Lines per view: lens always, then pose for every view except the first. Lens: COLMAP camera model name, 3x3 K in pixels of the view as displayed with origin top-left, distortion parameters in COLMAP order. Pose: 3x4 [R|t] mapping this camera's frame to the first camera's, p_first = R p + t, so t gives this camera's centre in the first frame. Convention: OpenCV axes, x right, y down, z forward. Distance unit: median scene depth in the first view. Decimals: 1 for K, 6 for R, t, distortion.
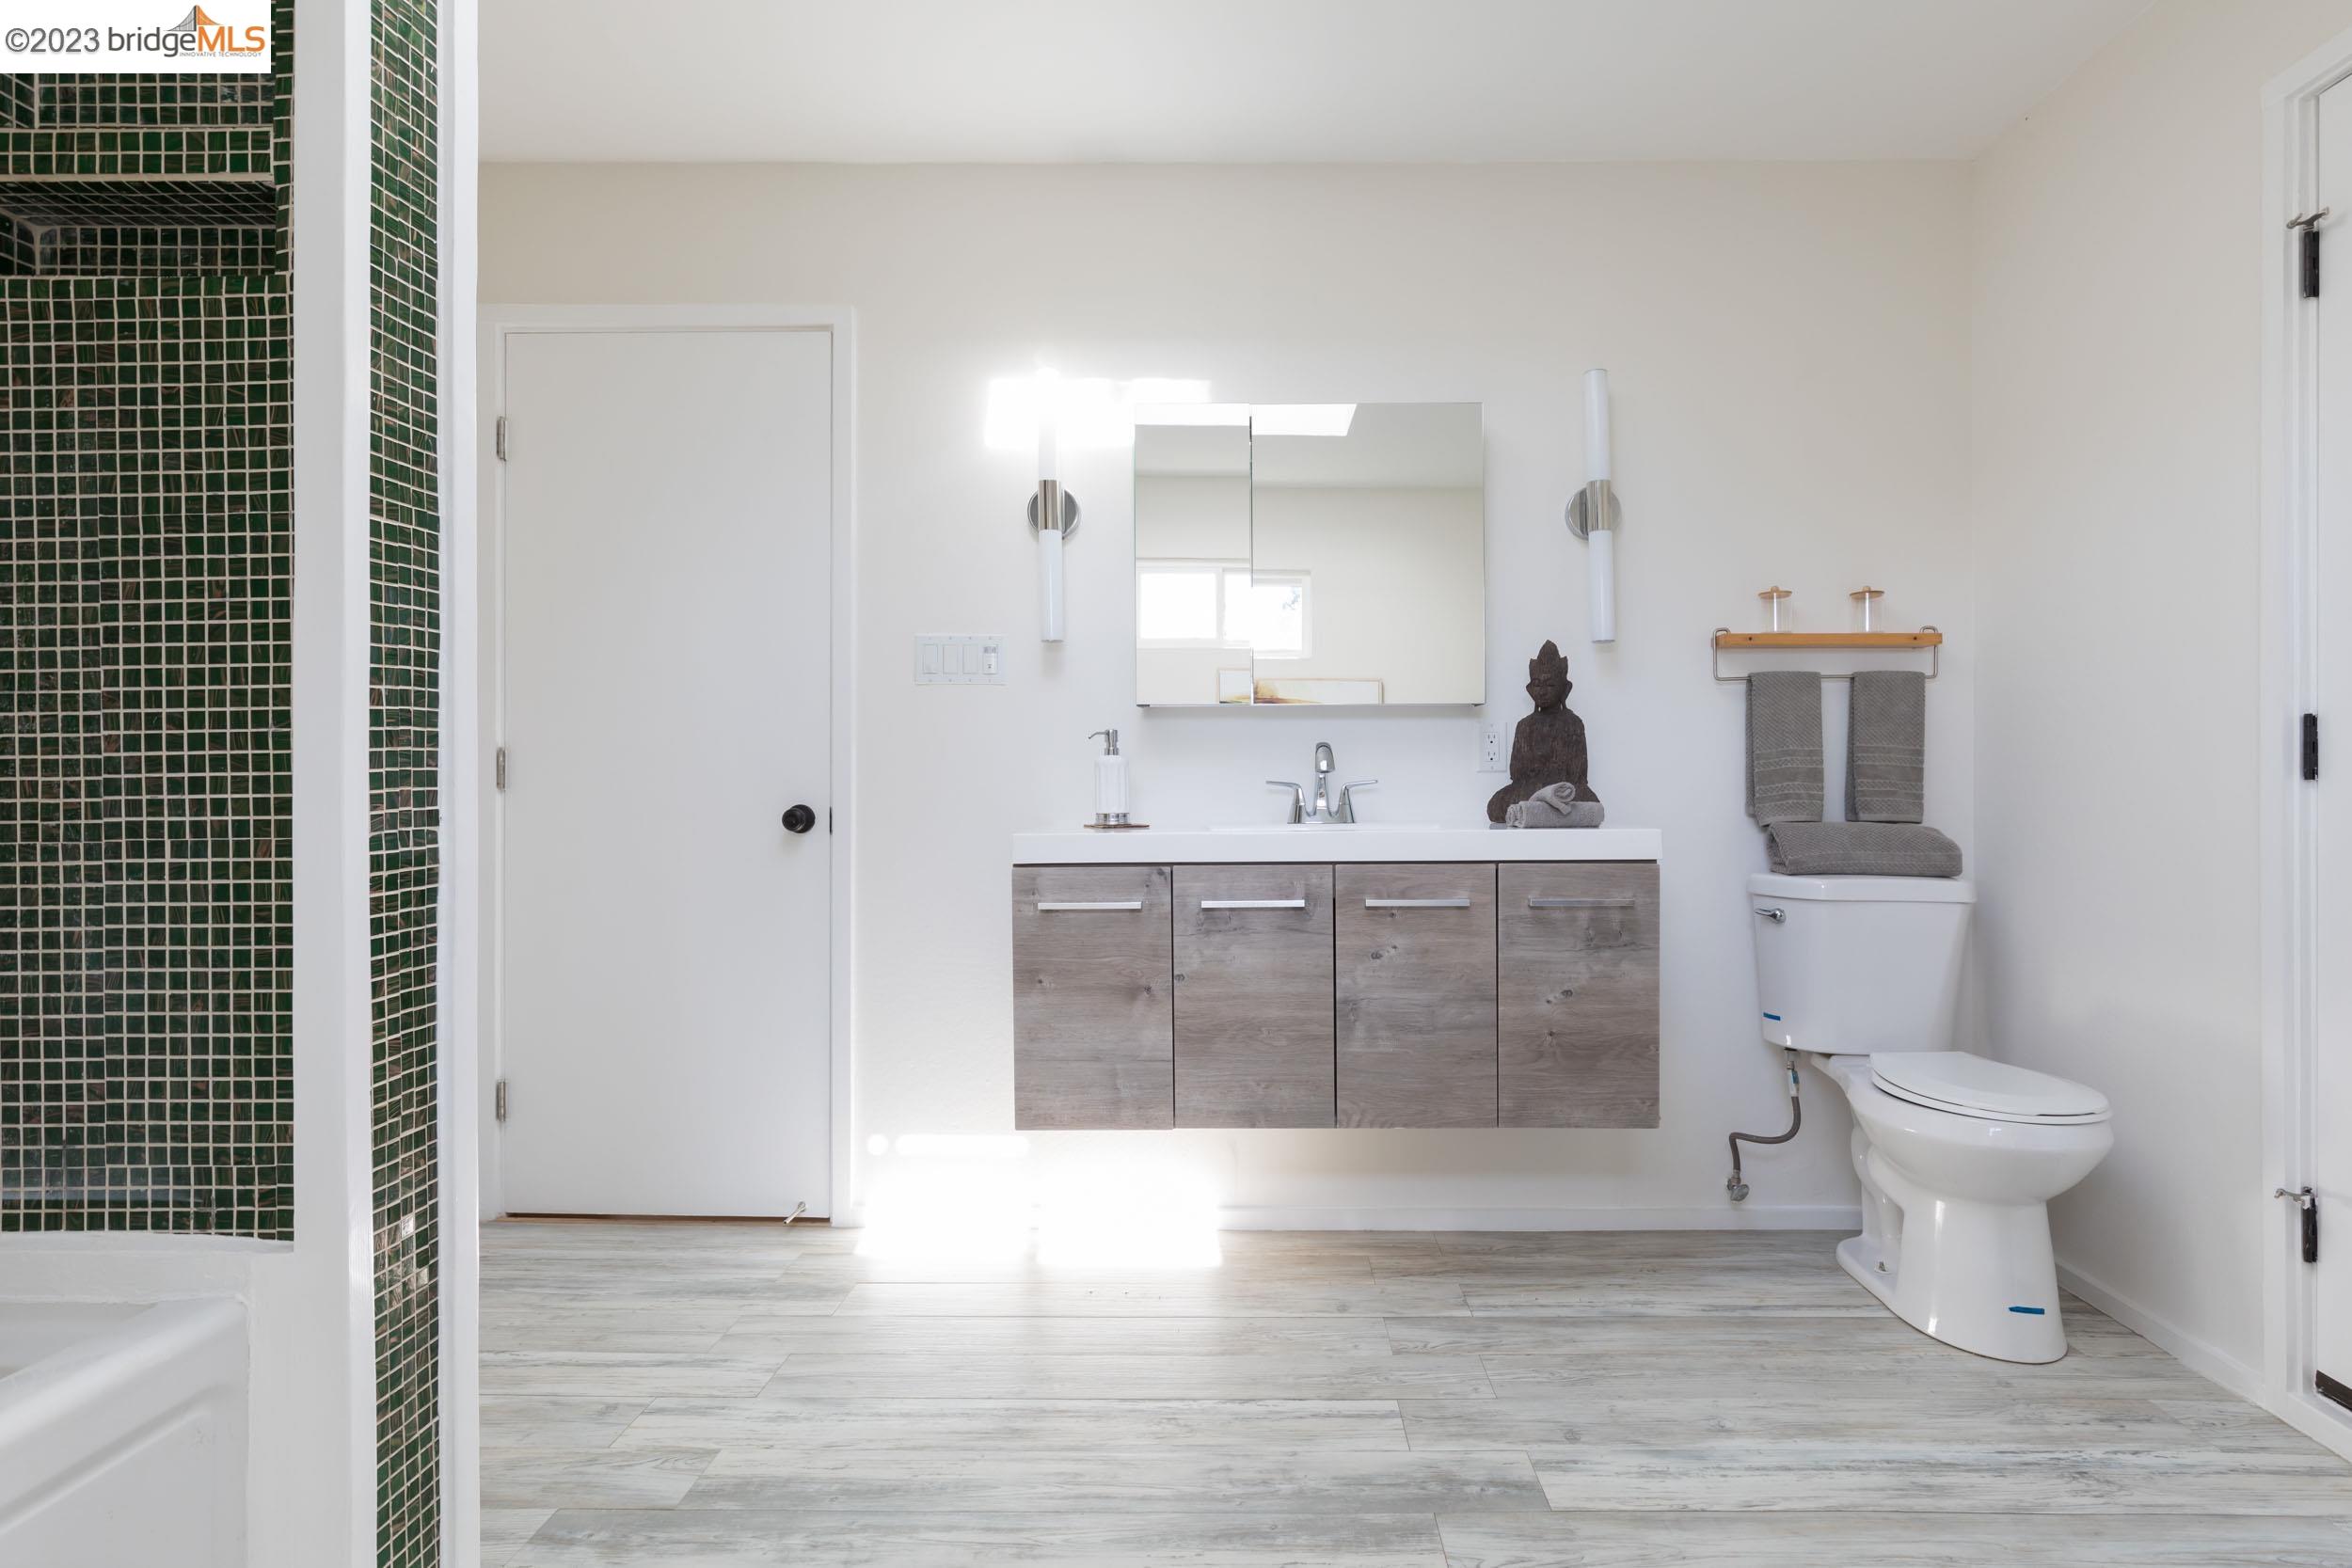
lens RADIAL K [[1202.3, 0, 1182.4], [0, 1202.3, 779.3], [0, 0, 1]] dist [-0.002725, 0.001623]
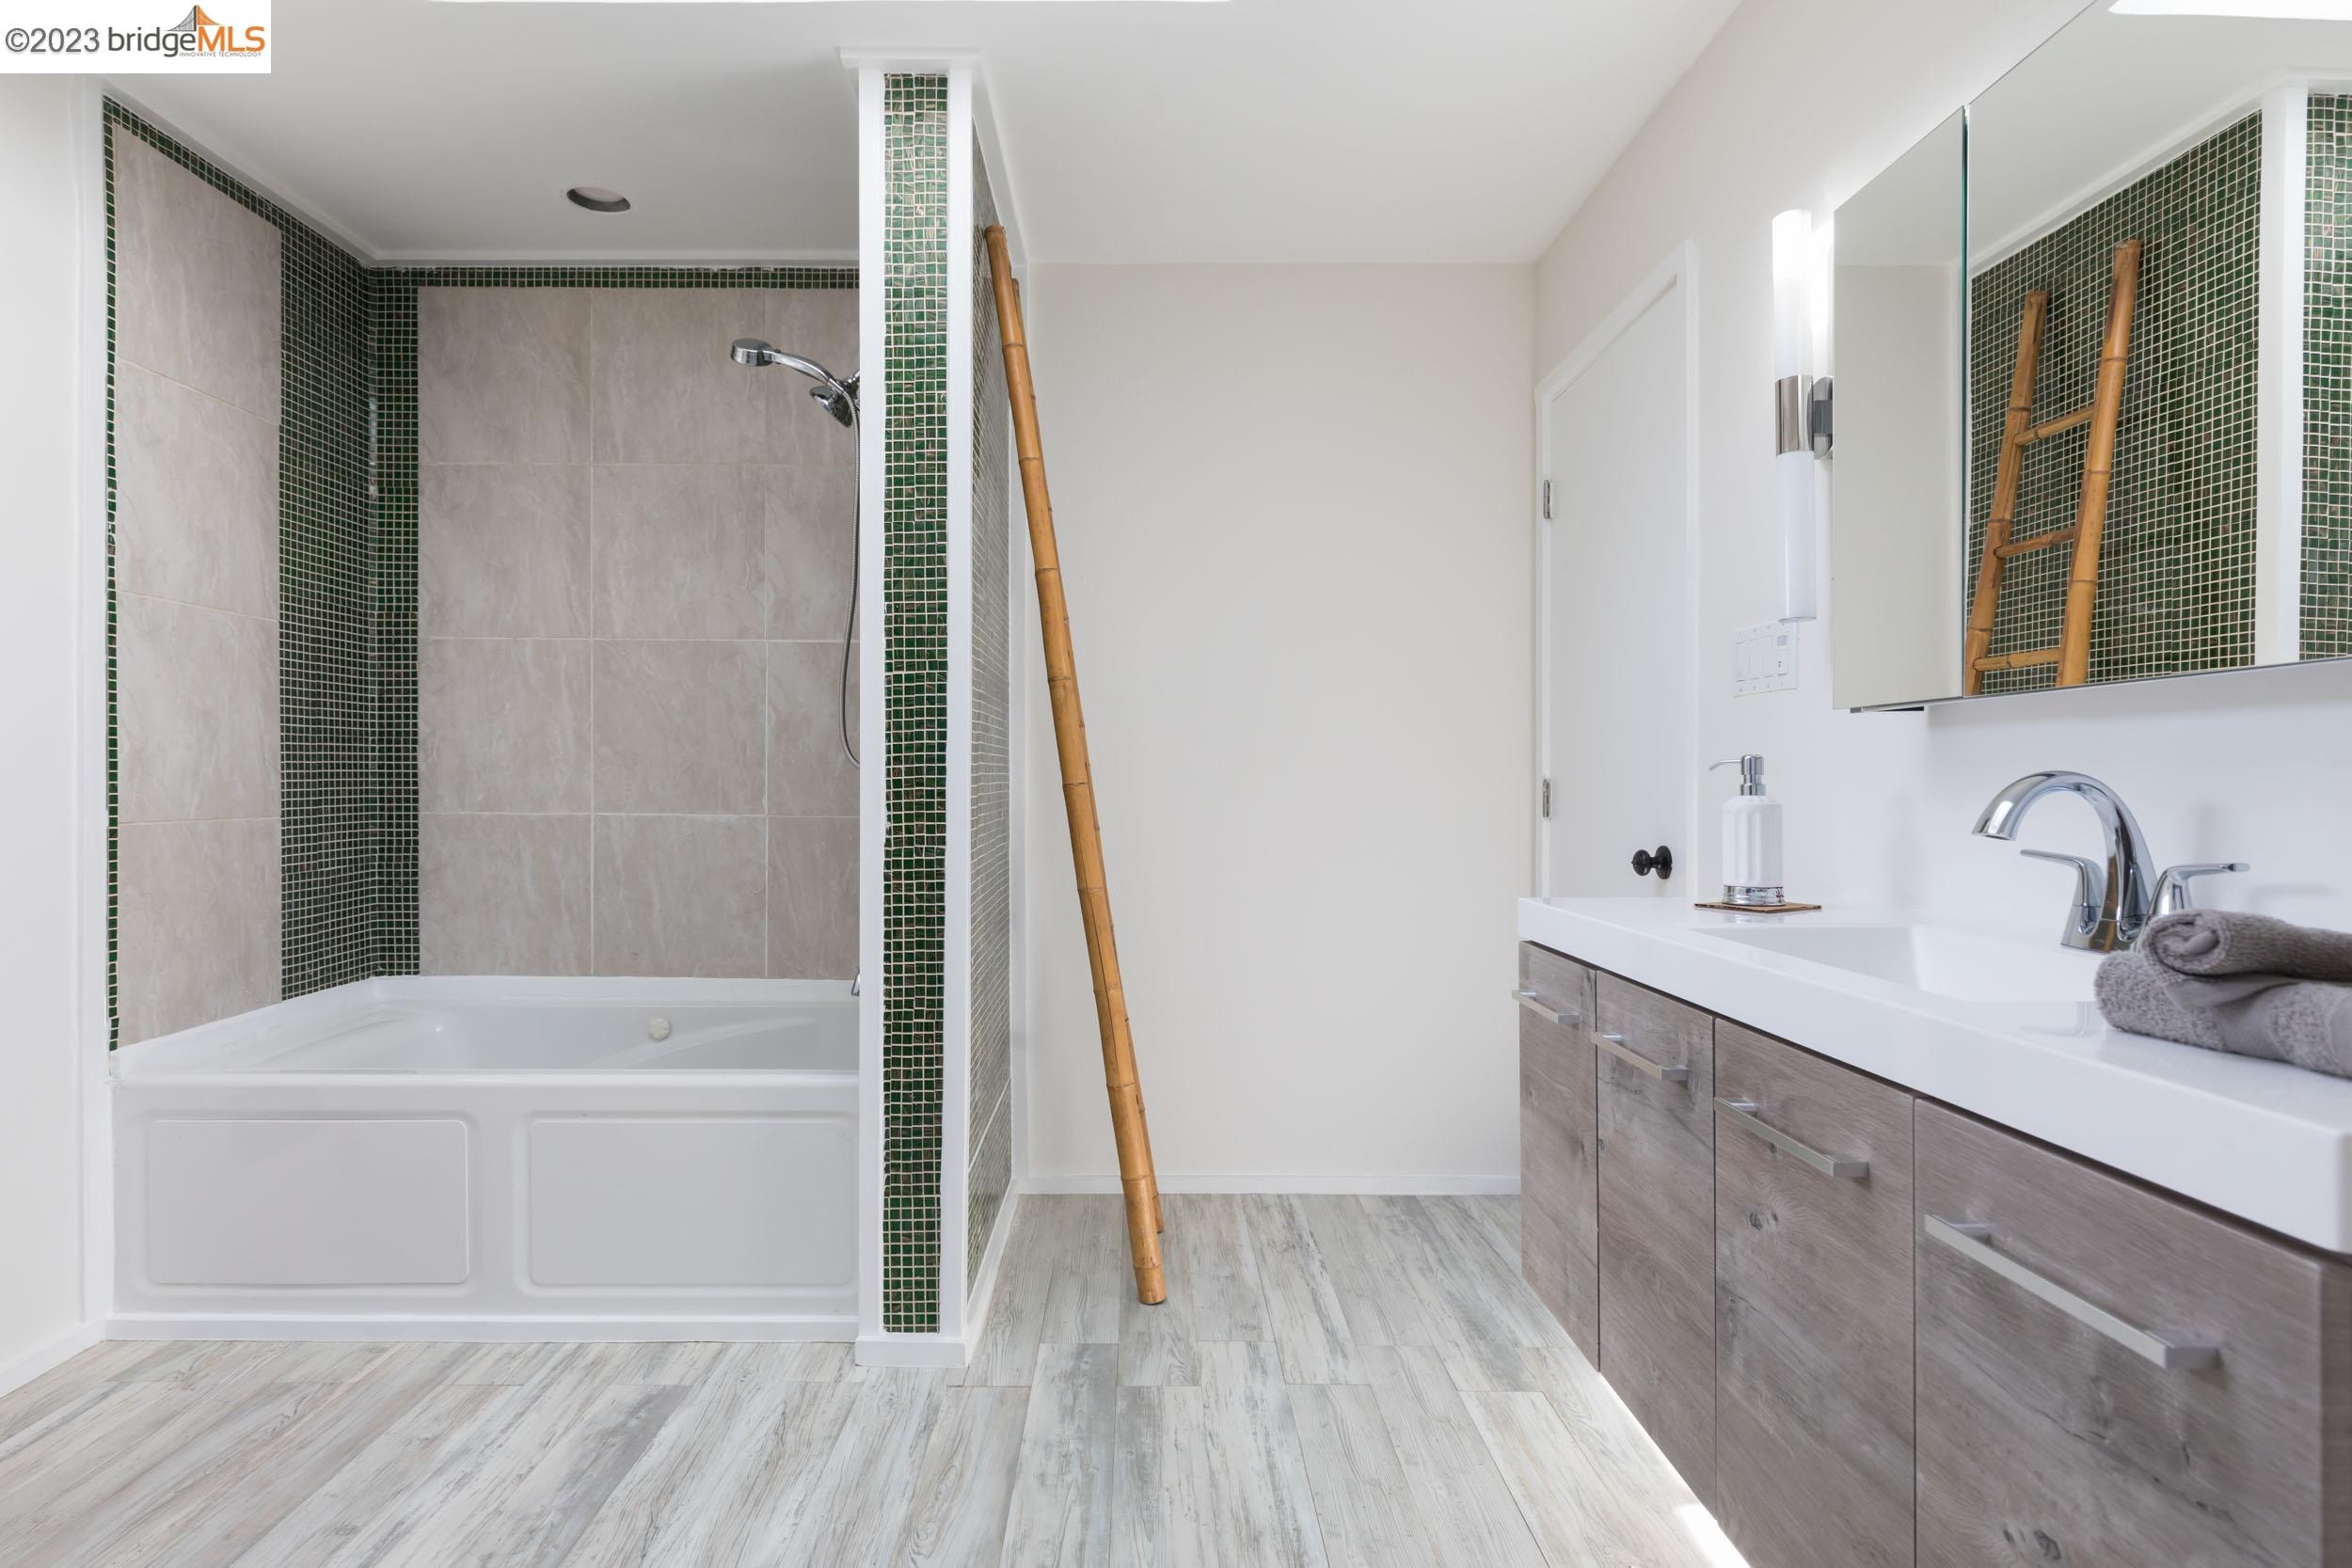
lens RADIAL K [[1202.3, 0, 1177.9], [0, 1202.3, 785.0], [0, 0, 1]] dist [-0.002725, 0.001623]
pose [[0.041893, 0.005533, -0.999107, 0.746832], [-0.000035, 0.999985, 0.005537, -0.038328], [0.999122, -0.000197, 0.041893, 0.873885]]
